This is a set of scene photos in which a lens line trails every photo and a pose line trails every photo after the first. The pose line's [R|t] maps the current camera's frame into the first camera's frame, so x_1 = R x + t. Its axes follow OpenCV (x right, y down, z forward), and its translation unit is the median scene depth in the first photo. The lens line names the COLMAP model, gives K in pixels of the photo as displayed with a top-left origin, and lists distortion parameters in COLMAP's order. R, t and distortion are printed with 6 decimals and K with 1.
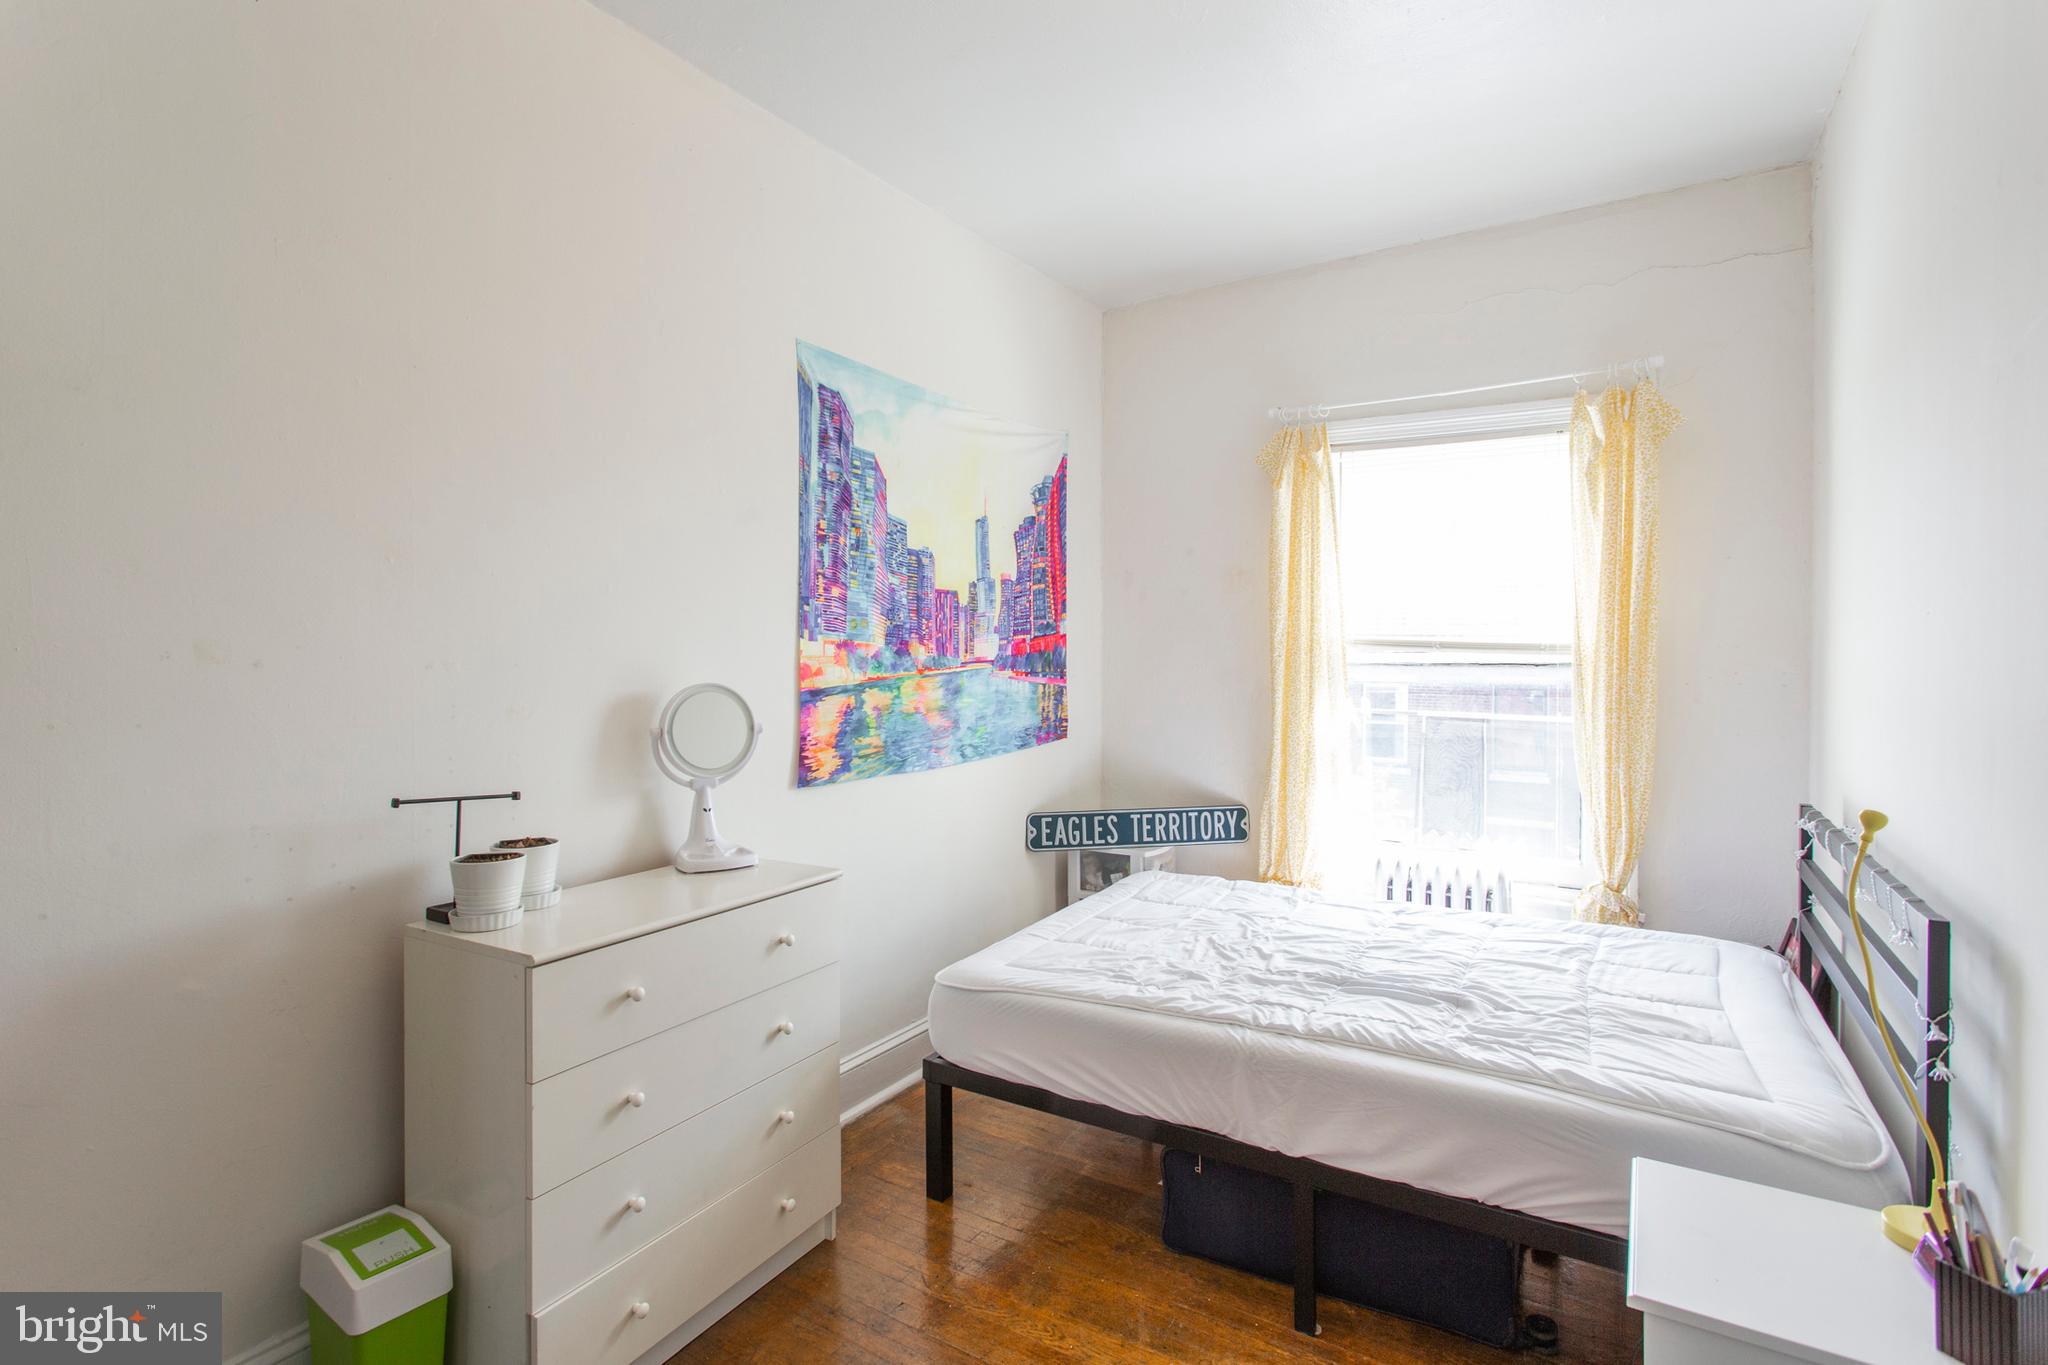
lens RADIAL K [[1016.8, 0, 1023.8], [0, 1016.8, 647.8], [0, 0, 1]] dist [-0.012784, 0.002016]
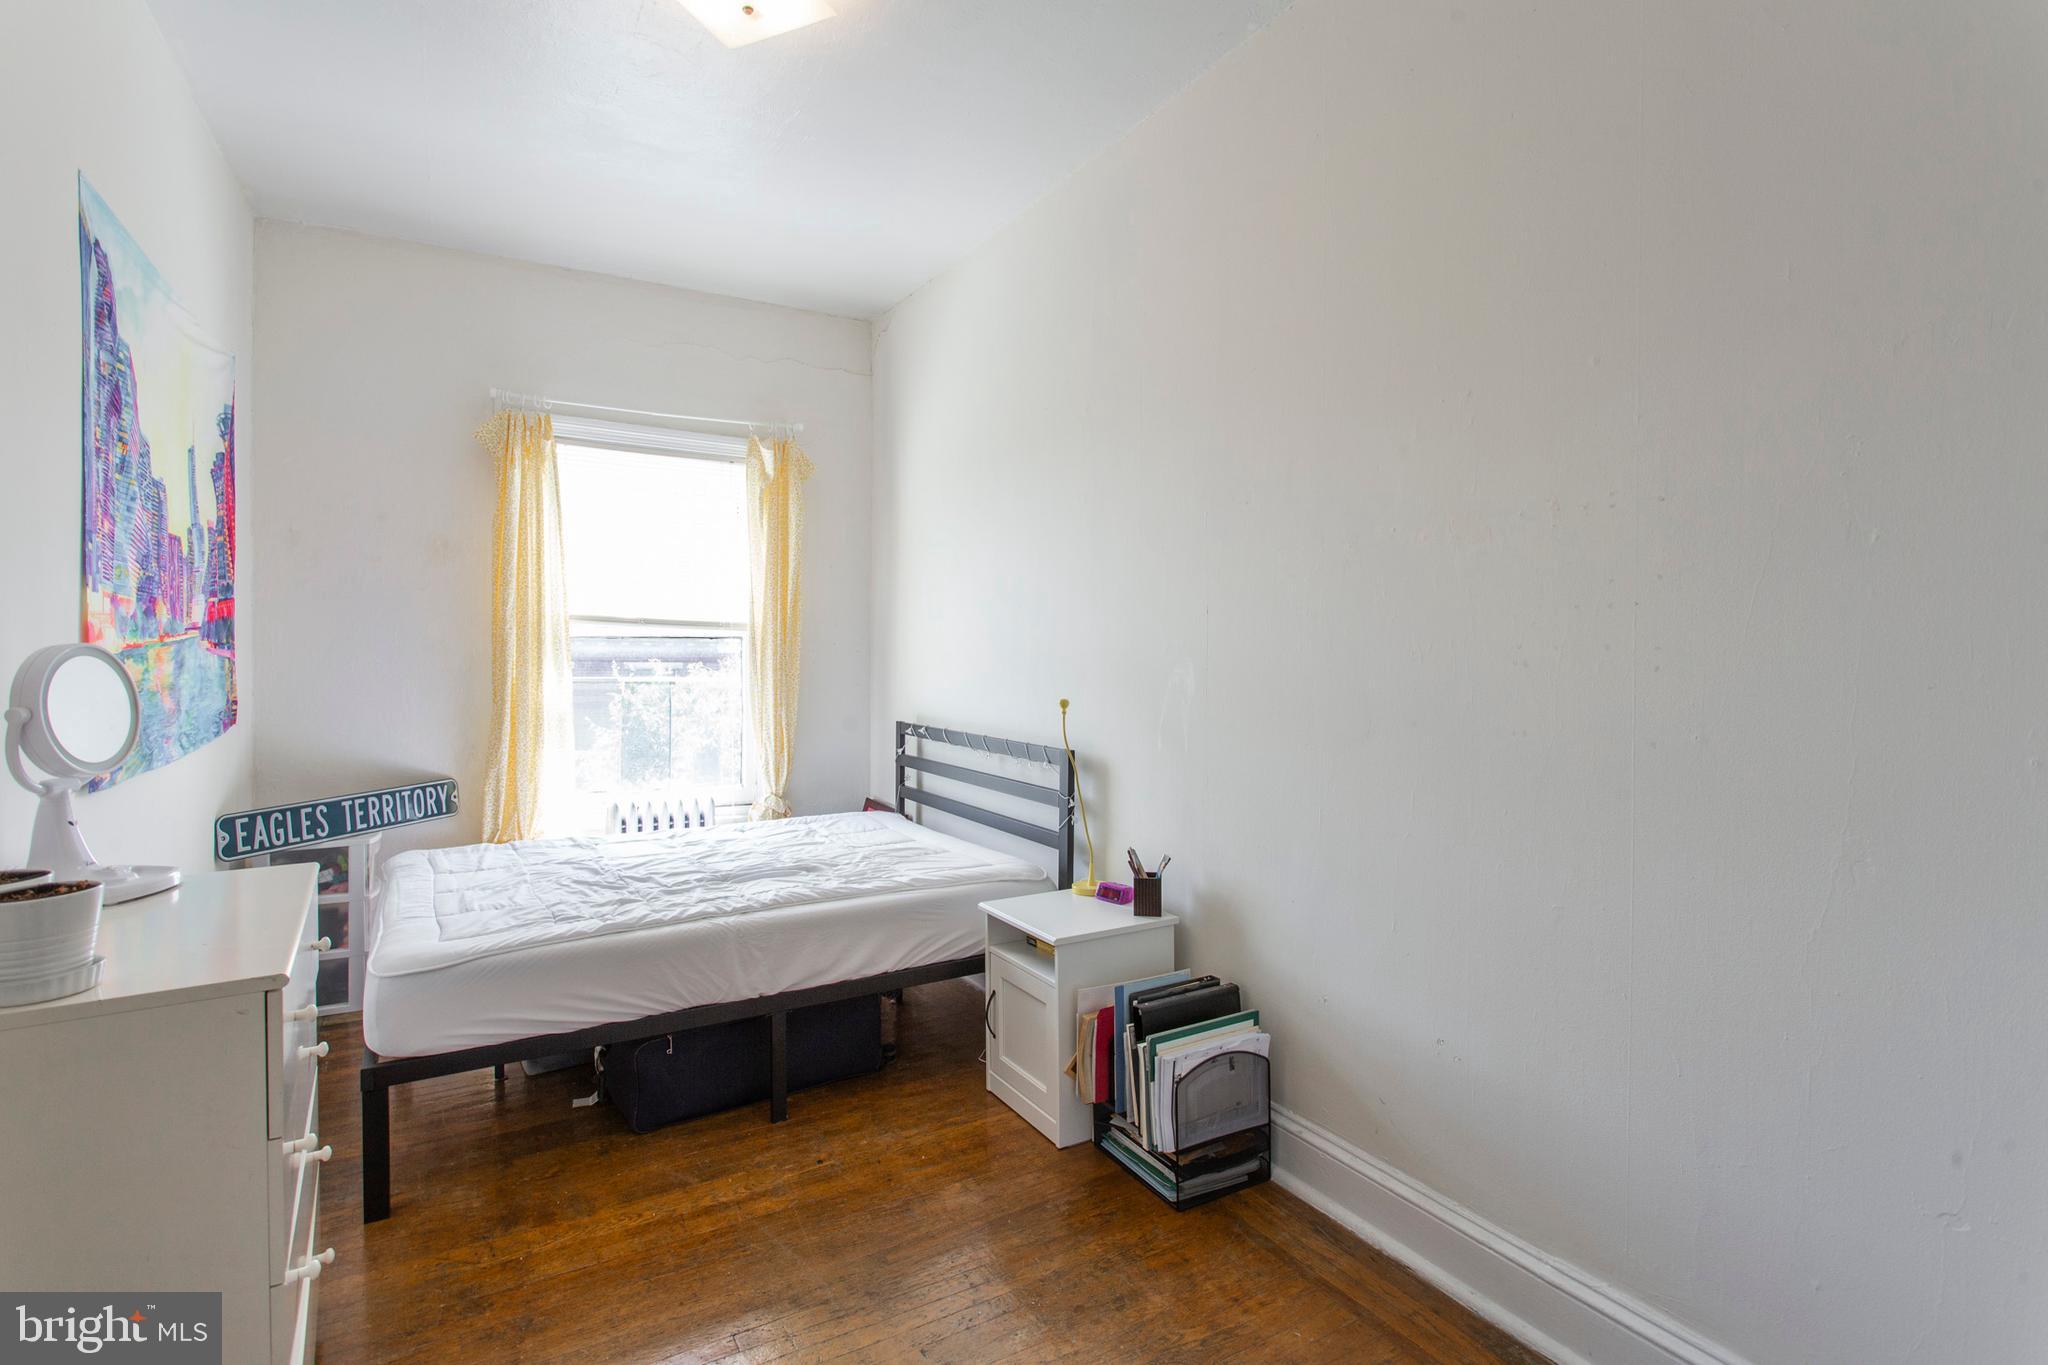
lens RADIAL K [[1016.8, 0, 1023.8], [0, 1016.8, 647.8], [0, 0, 1]] dist [-0.012784, 0.002016]
pose [[0.435259, 0.001048, 0.900305, -0.467266], [-0.007821, 0.999966, 0.002617, 0.021678], [-0.900271, -0.008180, 0.435252, 0.070578]]
